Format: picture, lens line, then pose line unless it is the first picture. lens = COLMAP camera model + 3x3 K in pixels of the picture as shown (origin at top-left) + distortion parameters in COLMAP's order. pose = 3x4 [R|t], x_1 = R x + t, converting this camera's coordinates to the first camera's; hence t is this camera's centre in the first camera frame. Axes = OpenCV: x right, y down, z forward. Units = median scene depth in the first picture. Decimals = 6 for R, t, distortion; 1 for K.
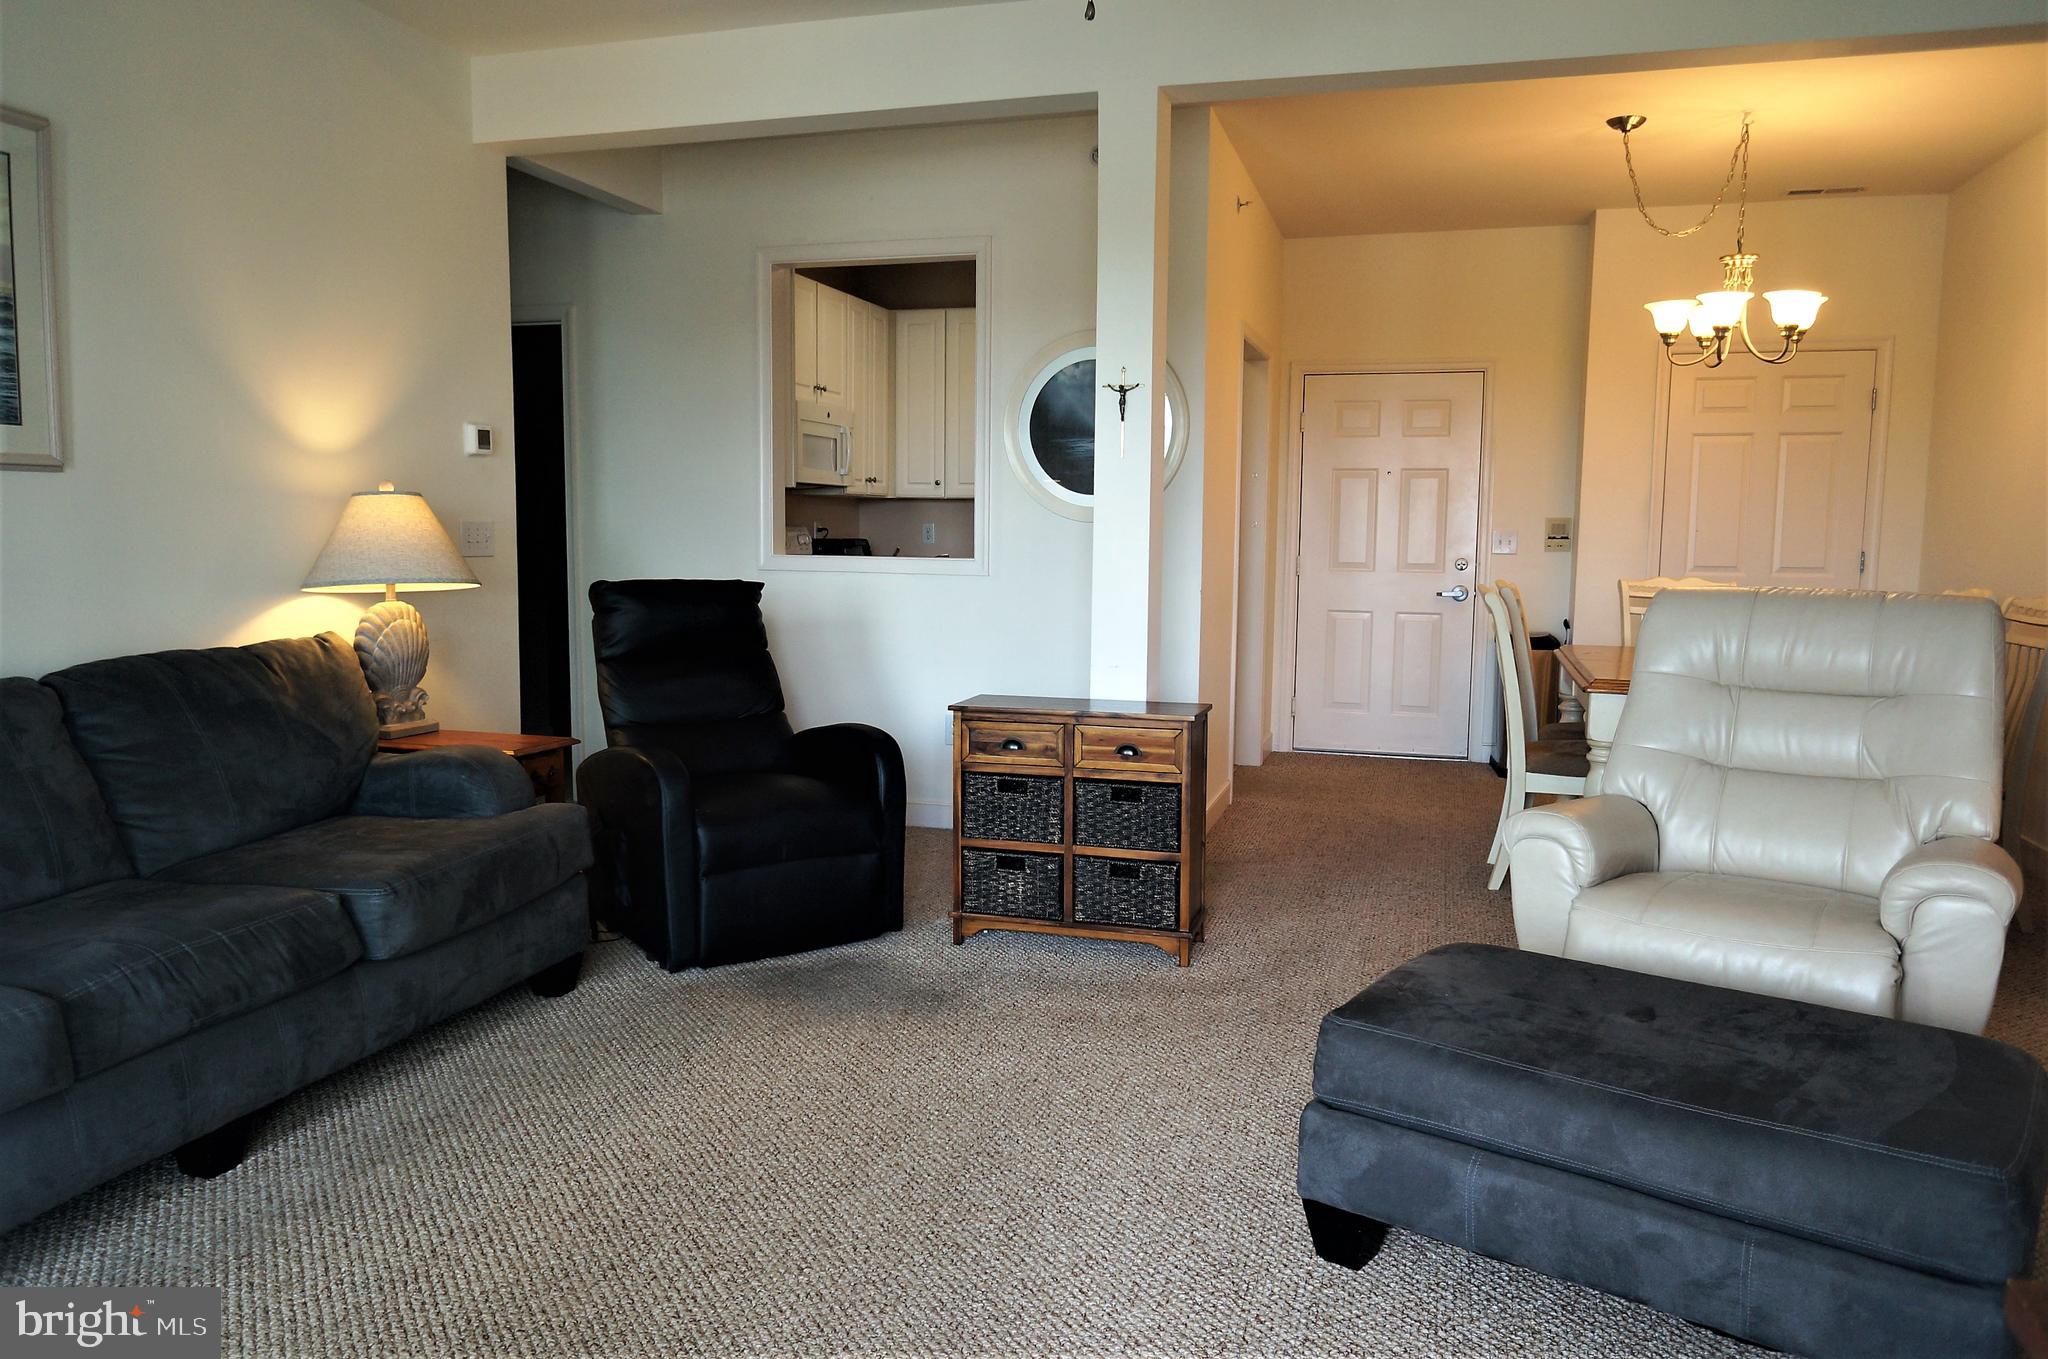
lens RADIAL K [[1442.6, 0, 1012.3], [0, 1442.6, 678.2], [0, 0, 1]] dist [-0.001865, -0.000184]
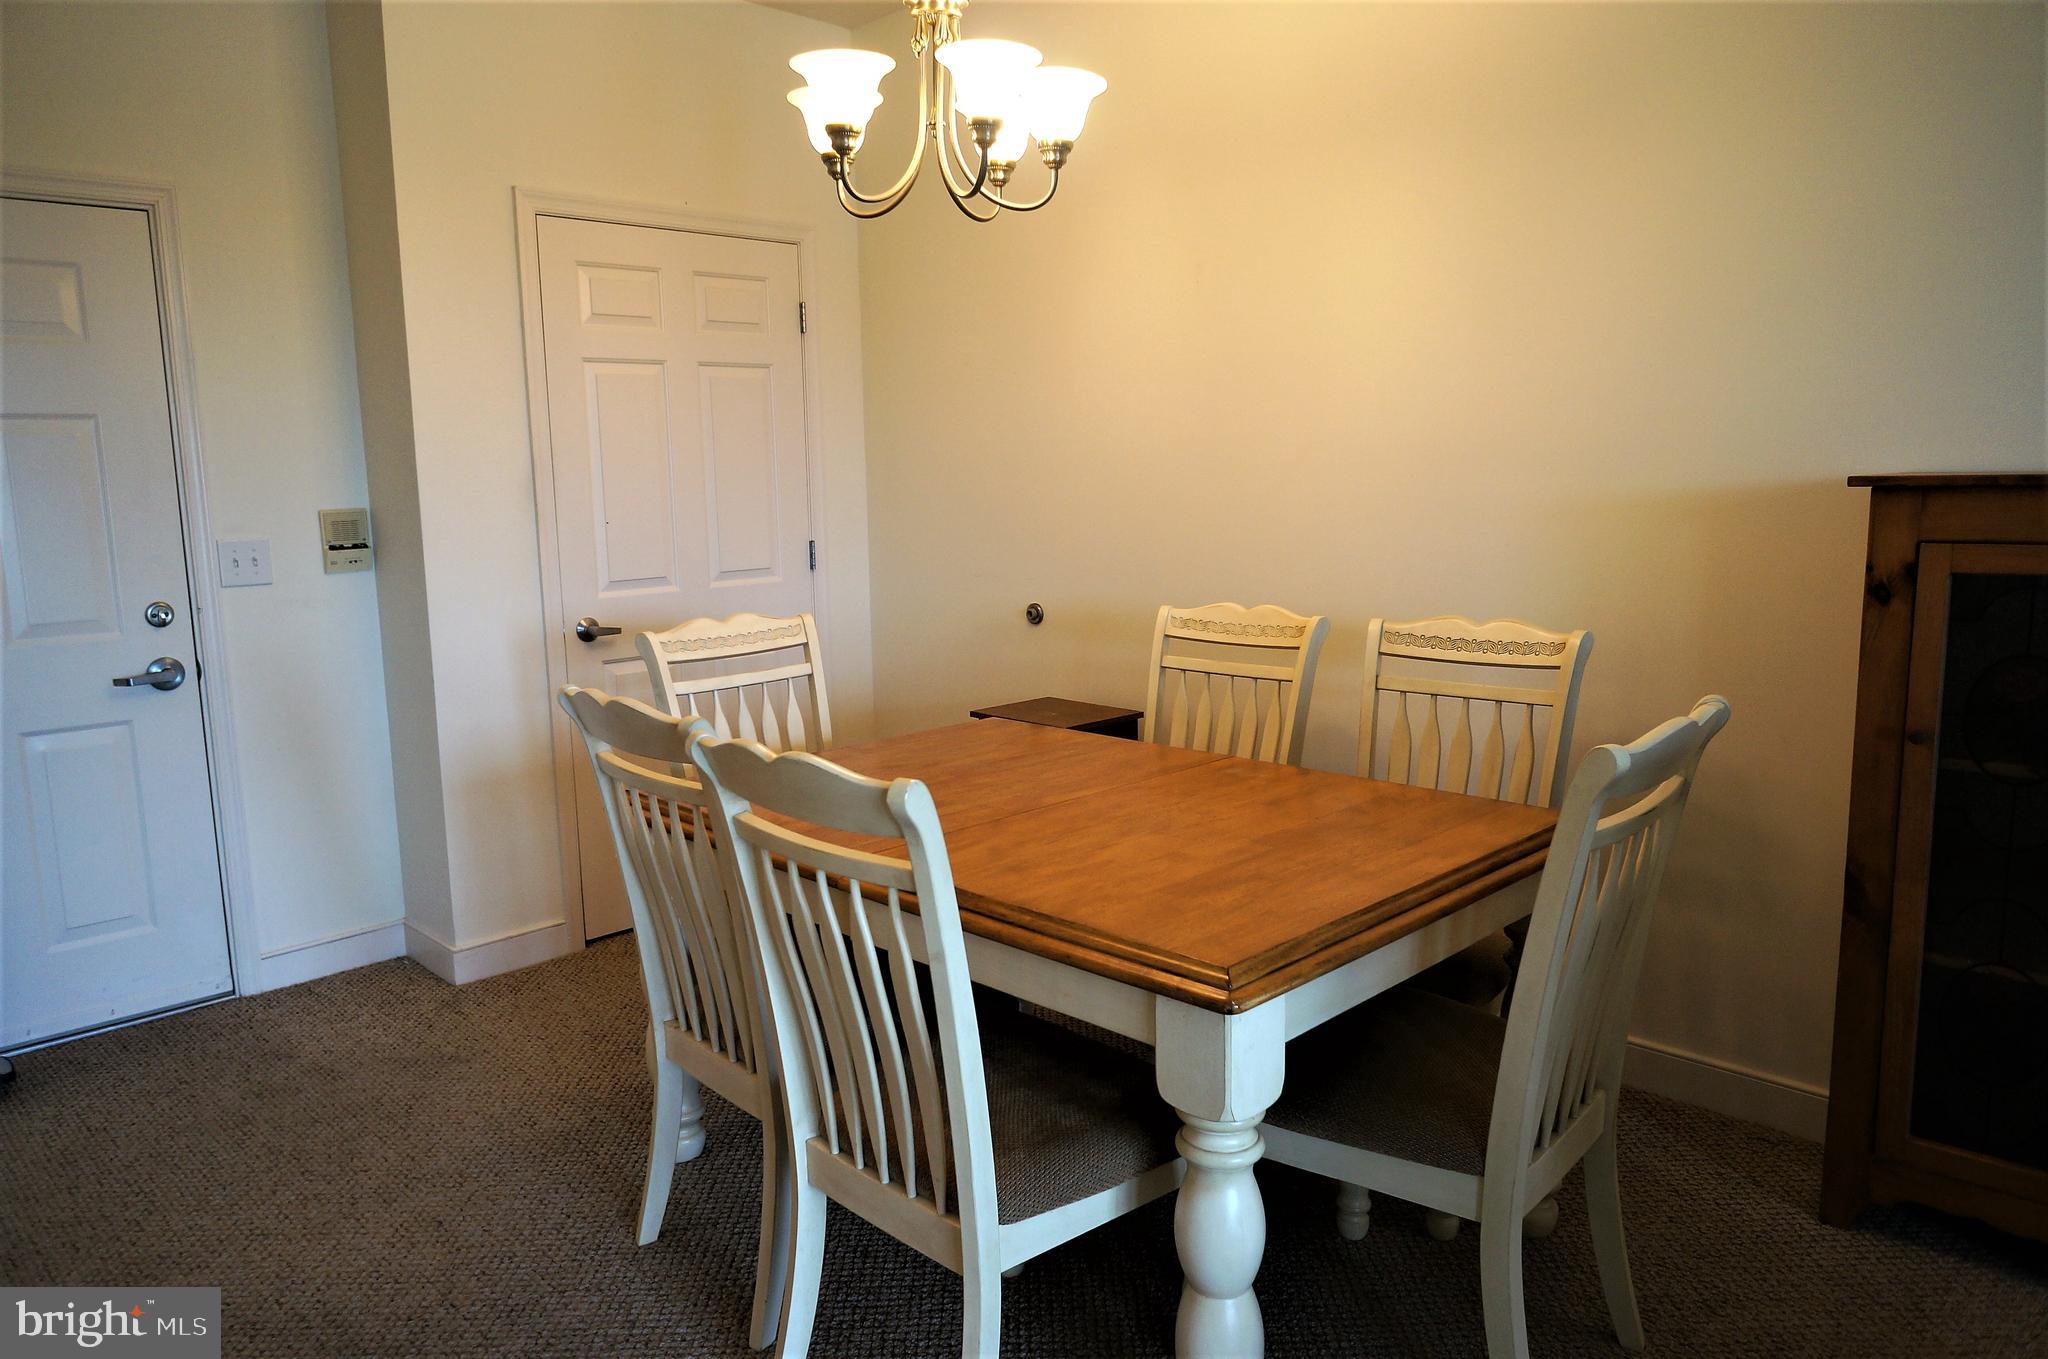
lens RADIAL K [[1397.9, 0, 1024.0], [0, 1397.9, 679.5], [0, 0, 1]] dist [-0.002548, -0.000390]
pose [[0.474886, -0.154963, 0.866296, 0.080336], [0.121094, 0.986518, 0.110087, -0.139328], [-0.871676, 0.052625, 0.487249, 0.984467]]
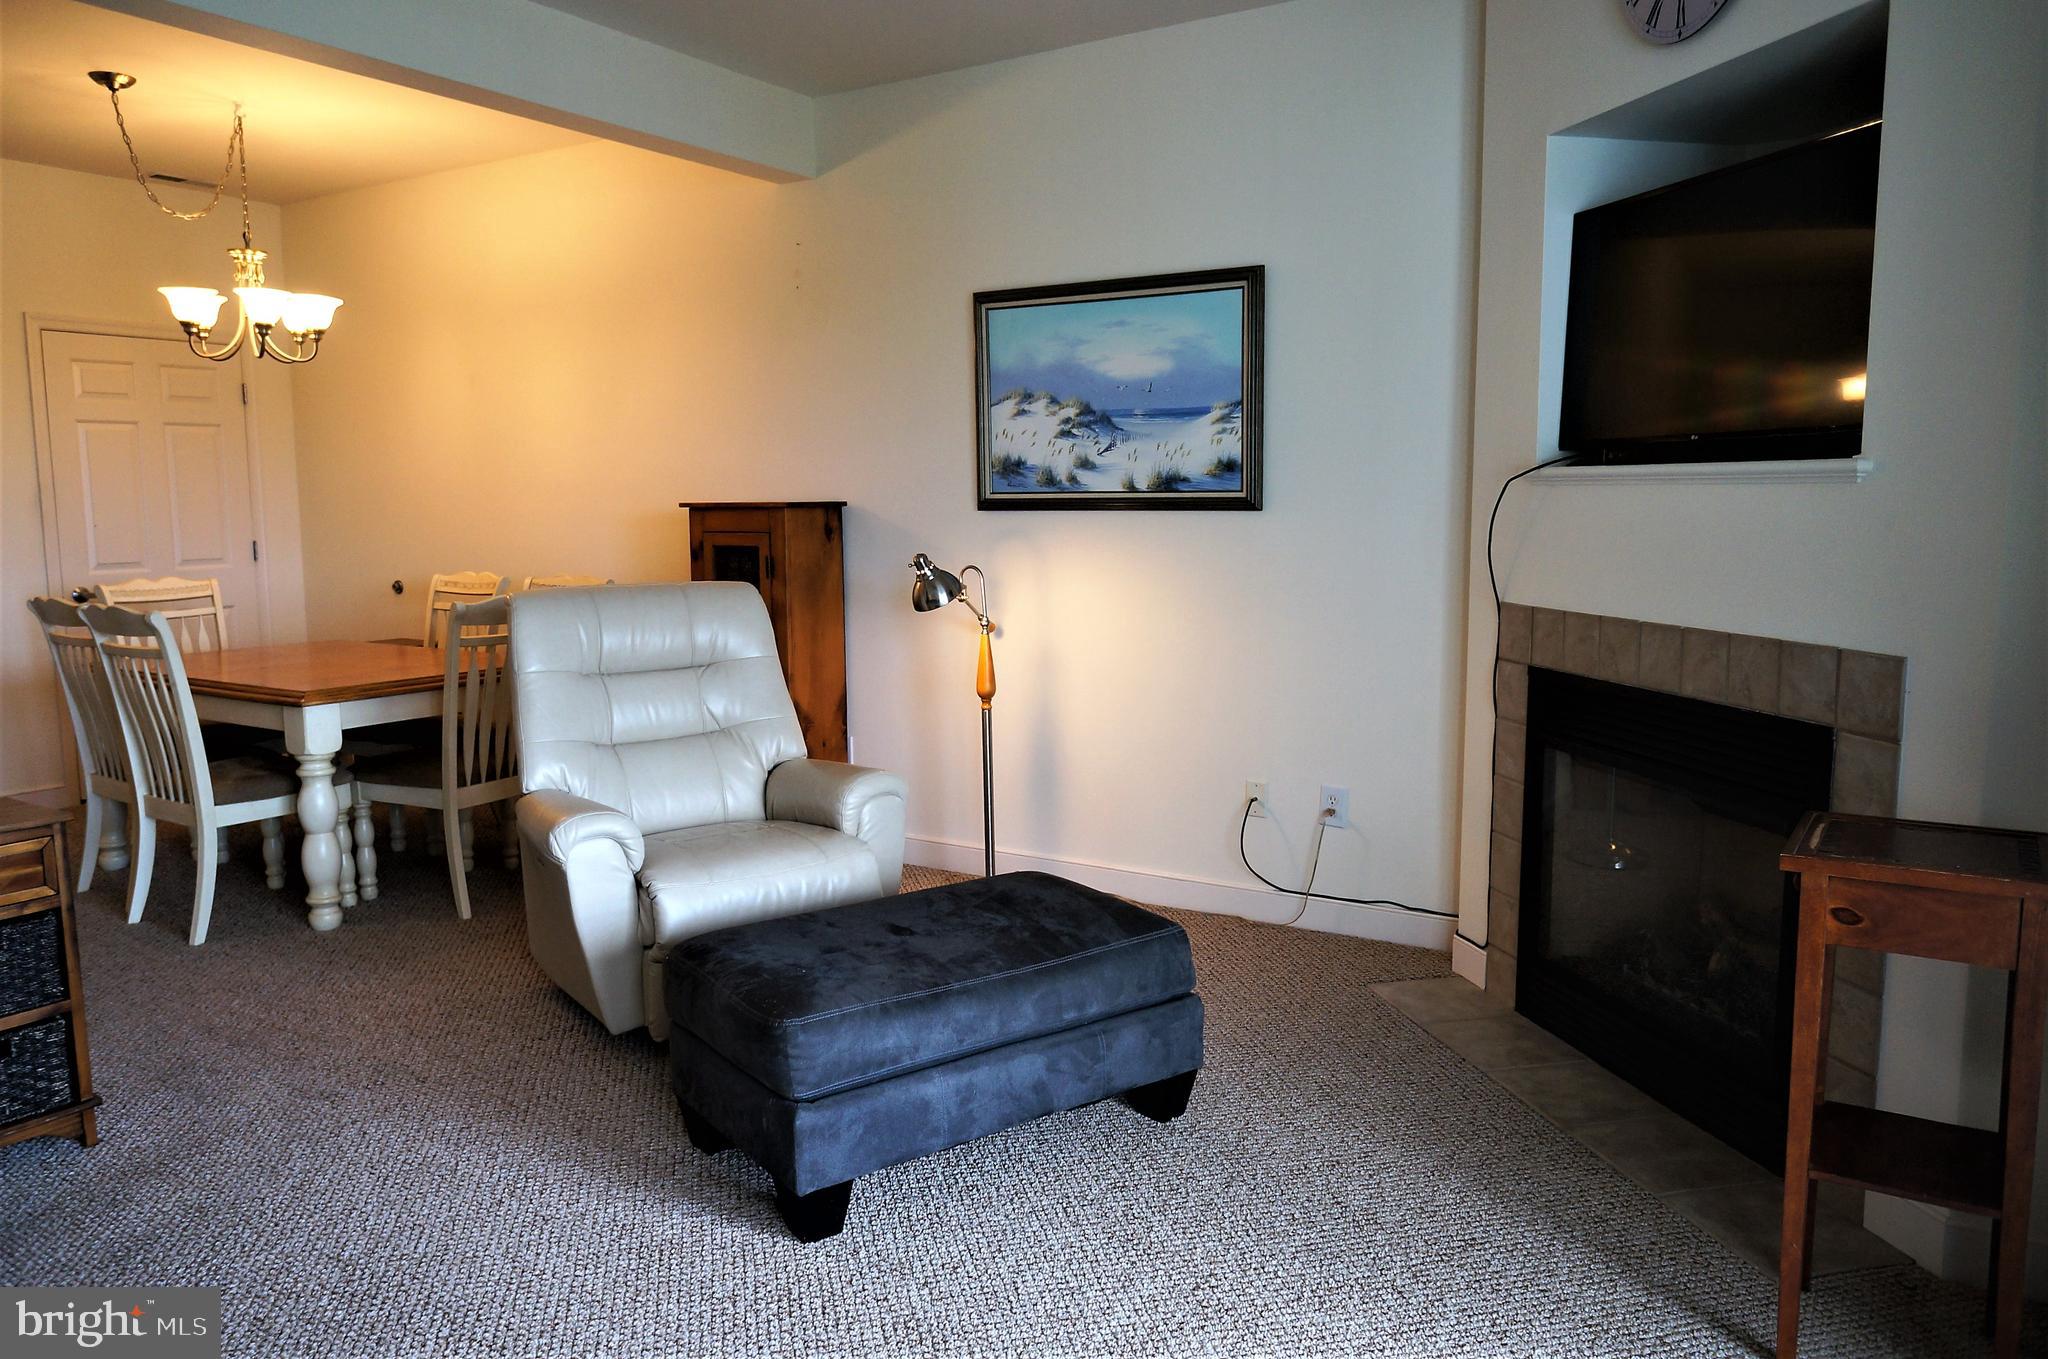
lens RADIAL K [[1442.6, 0, 1012.3], [0, 1442.6, 678.2], [0, 0, 1]] dist [-0.001865, -0.000184]
pose [[0.282419, -0.134188, 0.949860, -0.425432], [0.111693, 0.988033, 0.106372, -0.066088], [-0.952767, 0.076051, 0.294027, 0.306537]]
